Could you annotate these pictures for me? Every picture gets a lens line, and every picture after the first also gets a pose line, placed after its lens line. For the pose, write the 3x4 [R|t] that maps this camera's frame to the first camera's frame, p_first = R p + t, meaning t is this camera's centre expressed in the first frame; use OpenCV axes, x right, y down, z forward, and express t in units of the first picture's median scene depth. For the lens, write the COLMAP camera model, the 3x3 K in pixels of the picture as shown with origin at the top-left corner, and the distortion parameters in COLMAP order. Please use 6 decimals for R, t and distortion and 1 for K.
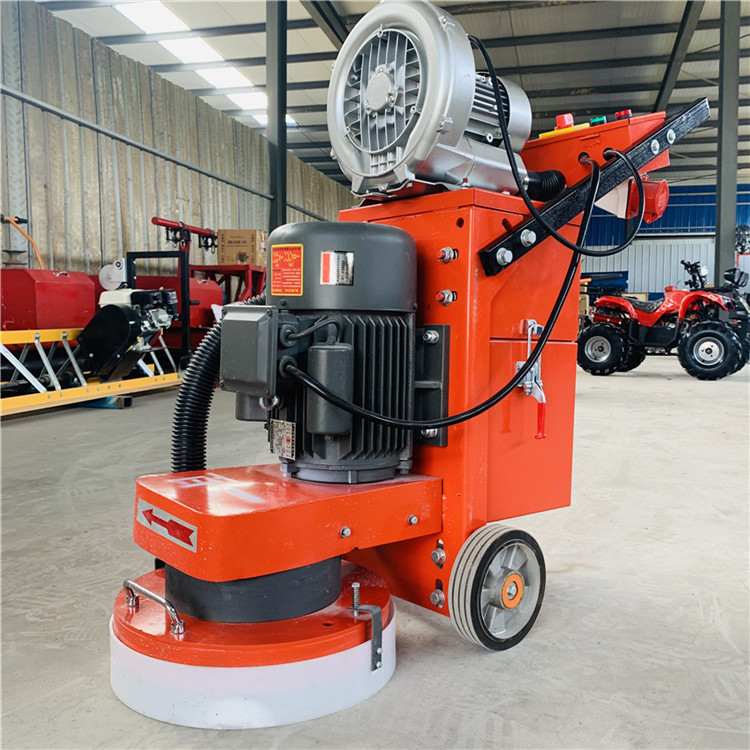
lens RADIAL K [[708.7, 0, 372.8], [0, 708.7, 400.0], [0, 0, 1]] dist [0.077705, -0.179732]
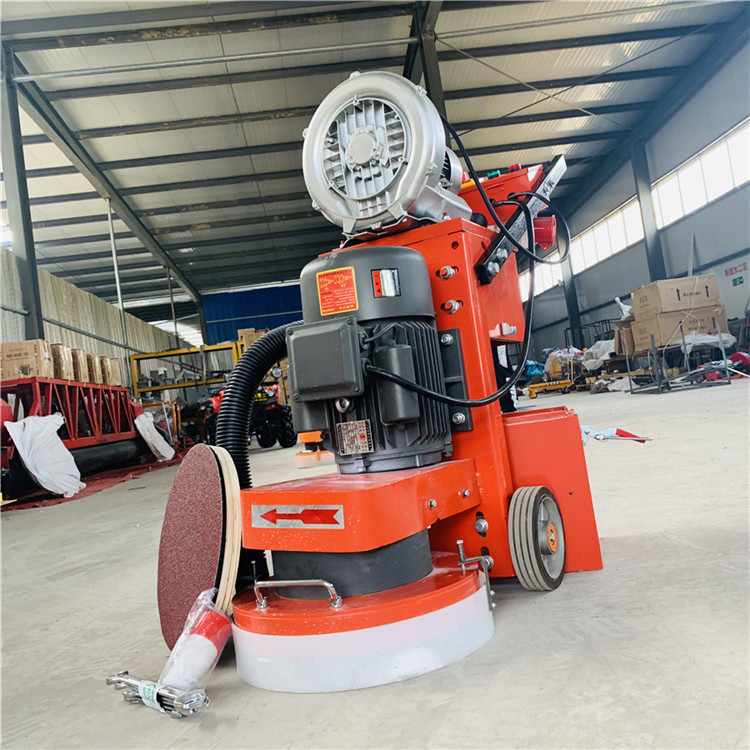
lens RADIAL K [[708.7, 0, 372.8], [0, 708.7, 400.0], [0, 0, 1]] dist [0.077705, -0.179732]
pose [[0.941423, -0.135069, 0.308998, -0.404323], [0.174251, 0.979320, -0.102808, 0.107649], [-0.288721, 0.150629, 0.945490, -0.072723]]
